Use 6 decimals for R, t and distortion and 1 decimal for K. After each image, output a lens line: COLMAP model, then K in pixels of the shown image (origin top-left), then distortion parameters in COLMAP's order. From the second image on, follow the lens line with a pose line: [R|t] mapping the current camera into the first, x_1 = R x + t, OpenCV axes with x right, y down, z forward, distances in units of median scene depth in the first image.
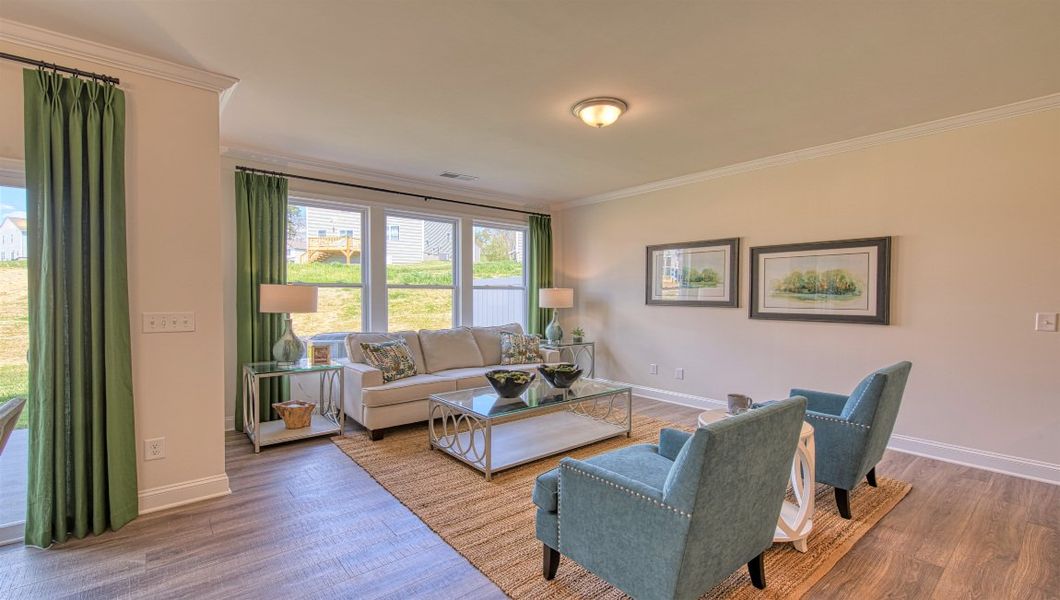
lens RADIAL K [[456.9, 0, 533.6], [0, 456.9, 303.9], [0, 0, 1]] dist [0.000421, -0.001331]
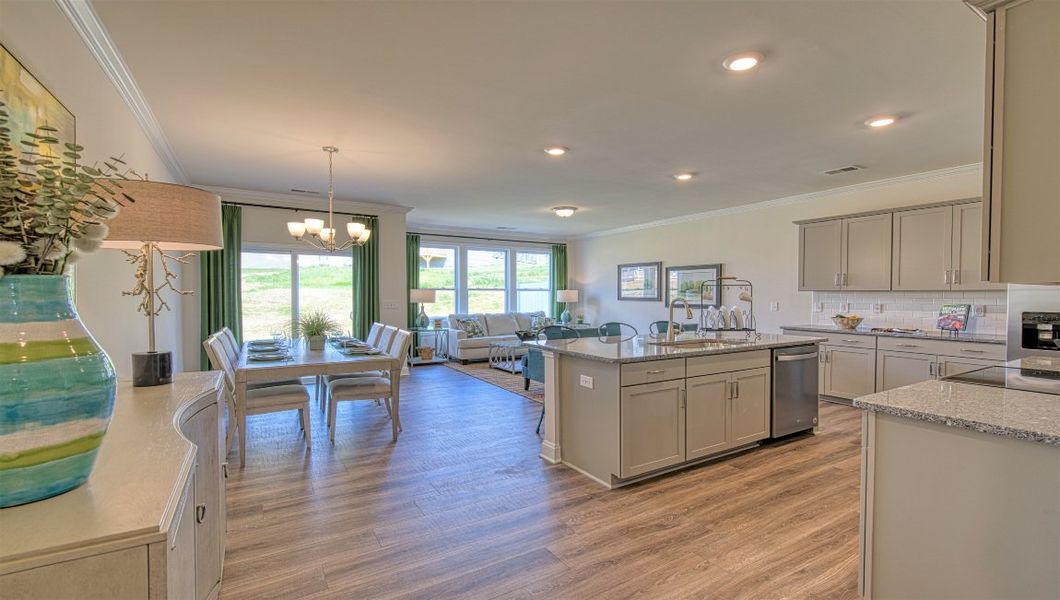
lens RADIAL K [[456.9, 0, 534.6], [0, 456.9, 306.4], [0, 0, 1]] dist [0.000421, -0.001331]
pose [[0.989527, 0.002739, -0.144319, 0.264053], [-0.001856, 0.999979, 0.006251, 0.022206], [0.144333, -0.005918, 0.989511, -0.986040]]
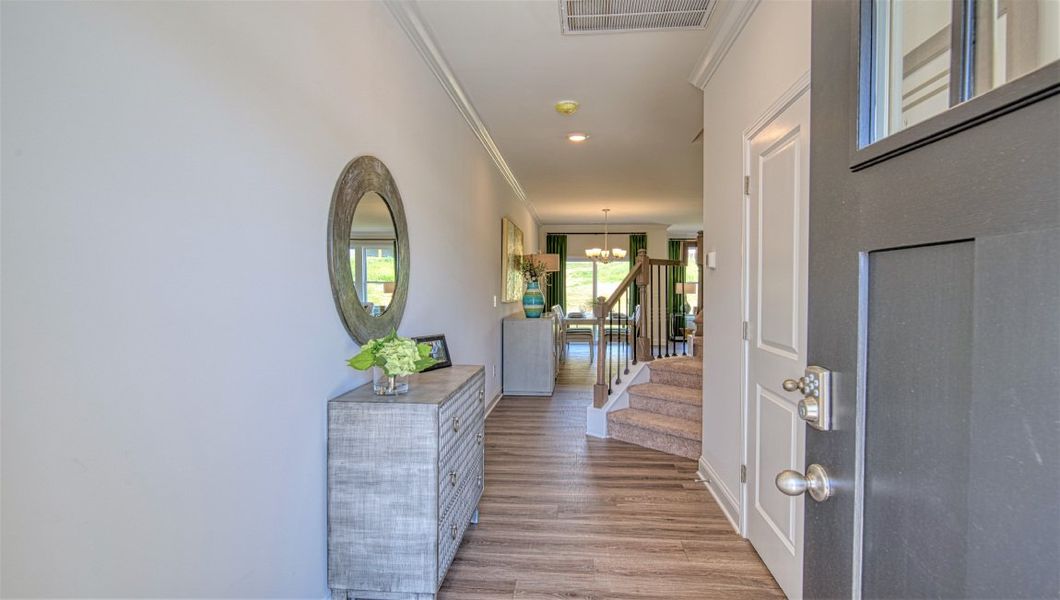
lens RADIAL K [[523.9, 0, 527.8], [0, 523.9, 299.2], [0, 0, 1]] dist [0.006315, 0.000457]
pose [[0.700424, 0.015116, -0.713567, 1.019844], [-0.016779, 0.999848, 0.004710, 0.052119], [0.713530, 0.008674, 0.700571, -1.827674]]
